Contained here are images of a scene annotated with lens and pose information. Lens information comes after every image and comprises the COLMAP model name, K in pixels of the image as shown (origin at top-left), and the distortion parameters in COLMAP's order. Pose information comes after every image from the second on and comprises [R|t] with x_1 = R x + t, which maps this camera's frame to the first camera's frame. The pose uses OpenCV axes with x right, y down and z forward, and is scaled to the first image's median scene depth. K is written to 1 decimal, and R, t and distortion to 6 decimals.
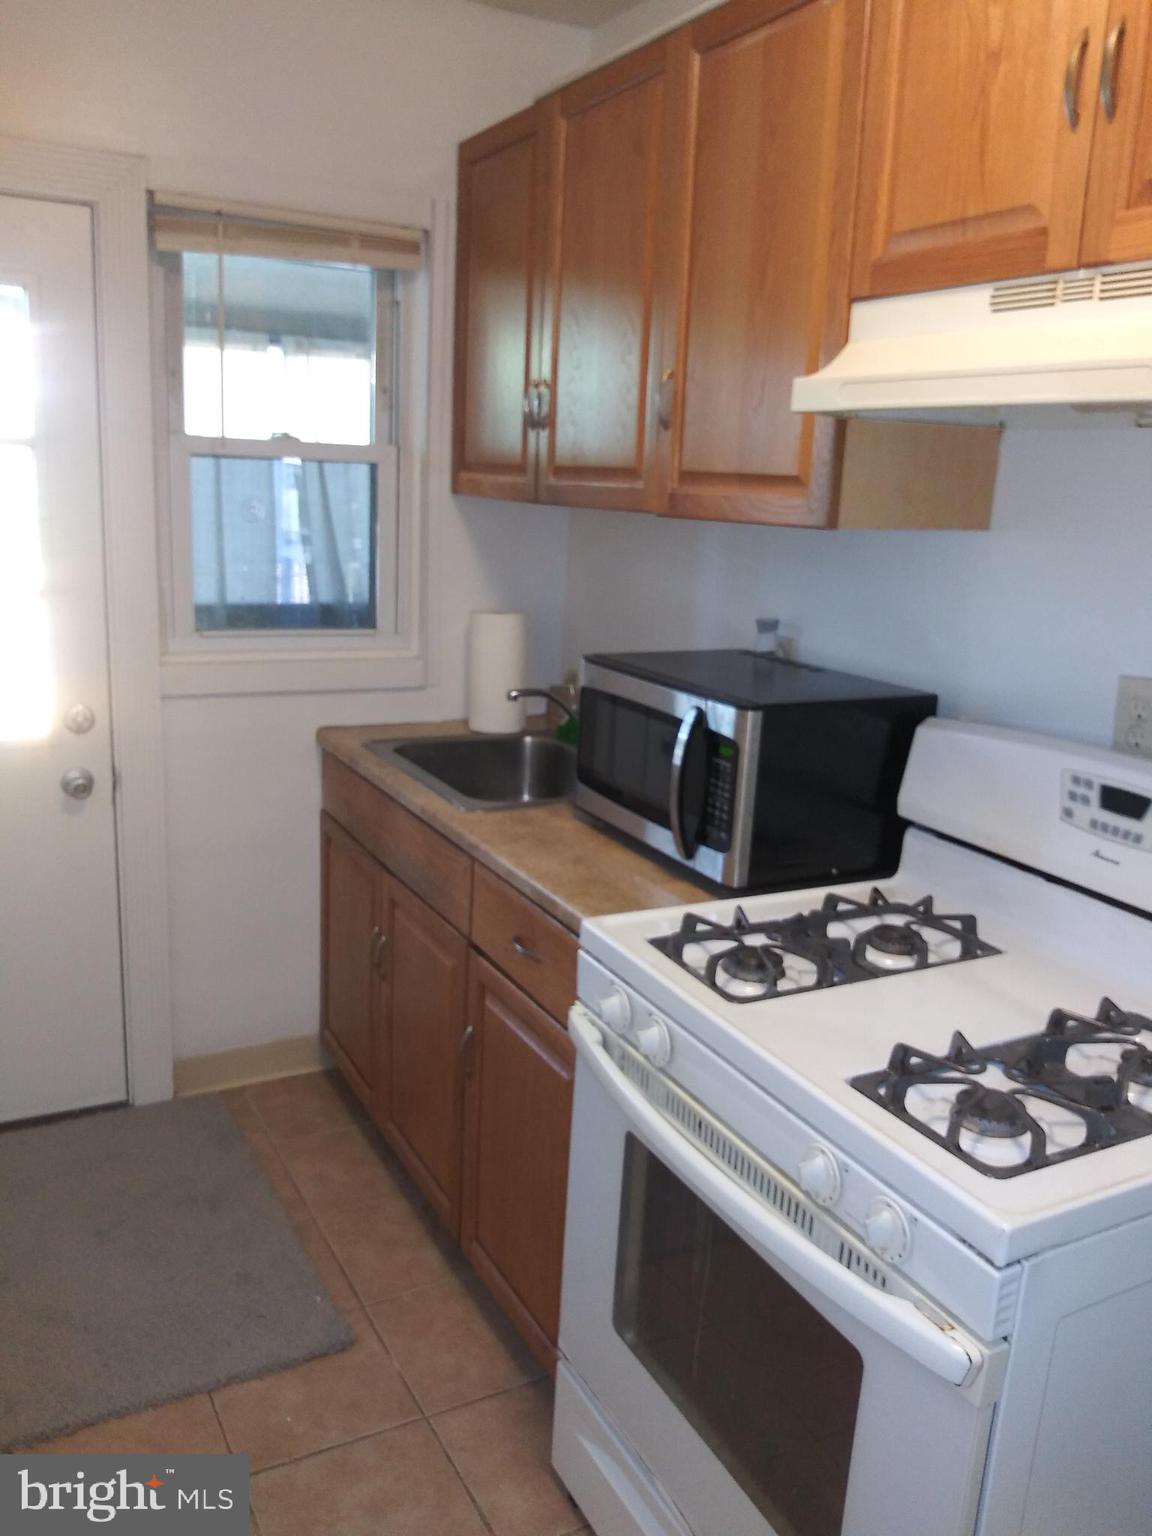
lens RADIAL K [[1231.2, 0, 576.0], [0, 1231.2, 768.0], [0, 0, 1]] dist [0.067223, -0.086944]
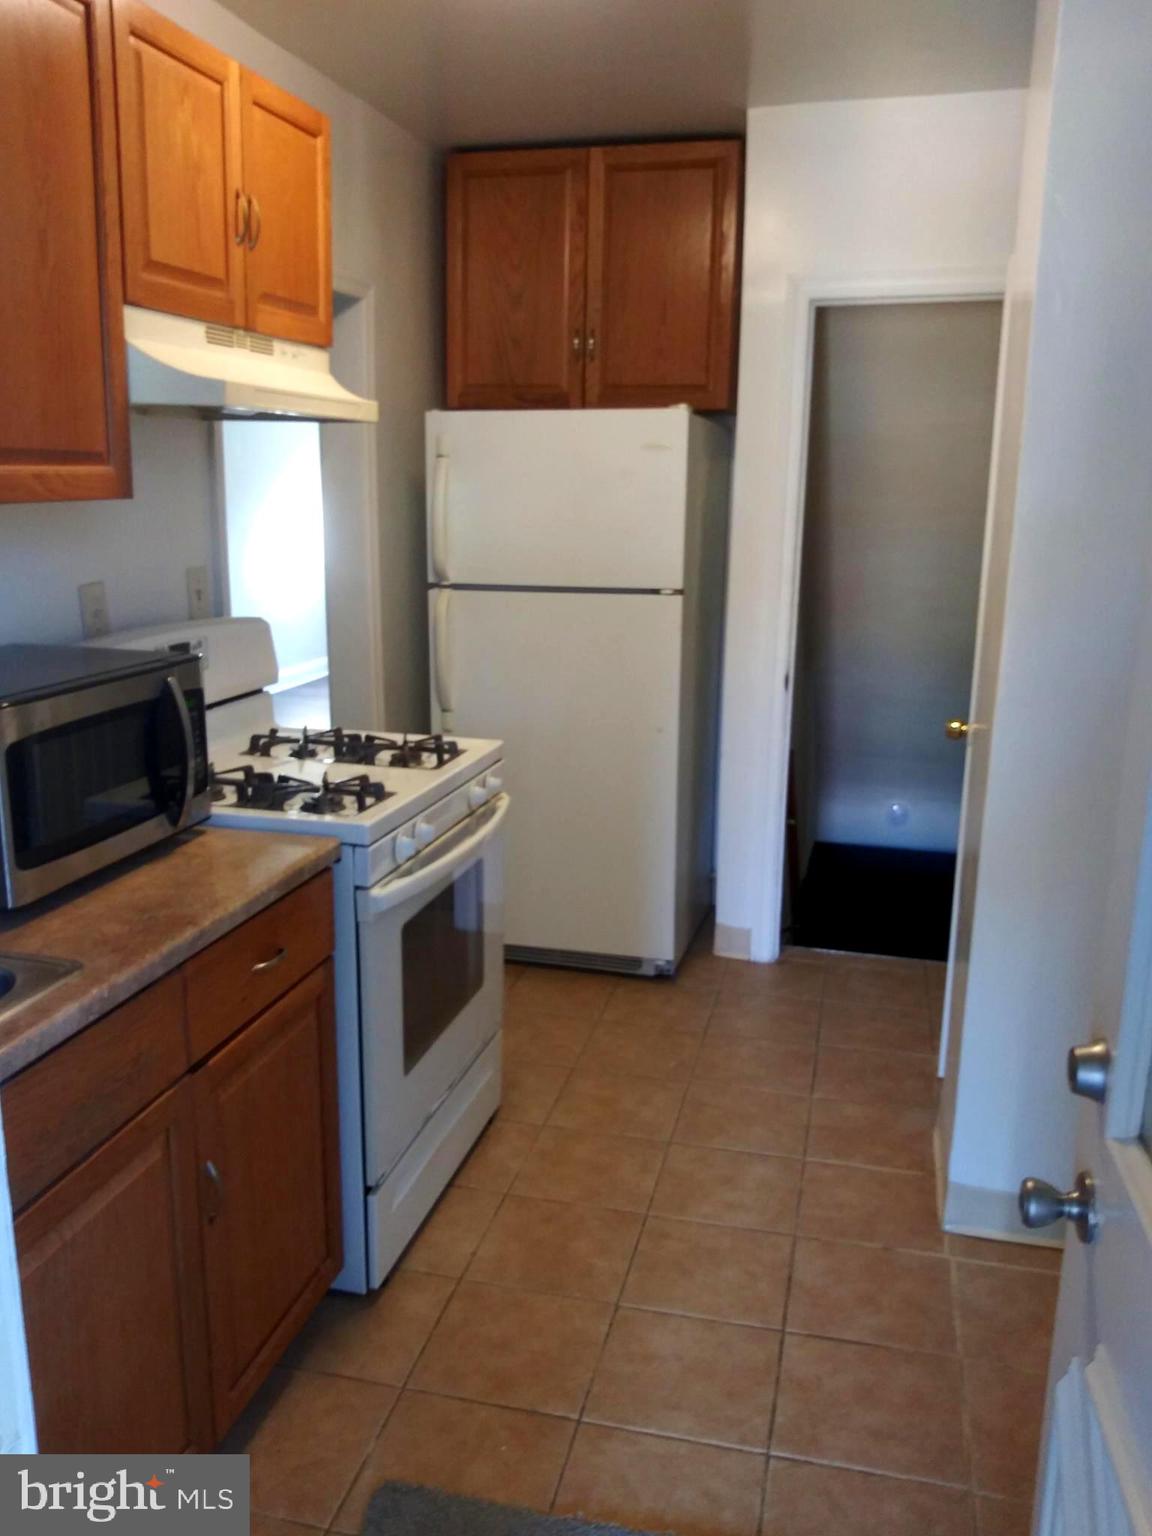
lens RADIAL K [[1231.2, 0, 576.0], [0, 1231.2, 768.0], [0, 0, 1]] dist [0.067223, -0.086944]
pose [[-0.734299, -0.205245, 0.647054, -0.973977], [0.117559, 0.900344, 0.418999, -0.437641], [-0.668569, 0.383738, -0.636994, 1.690043]]
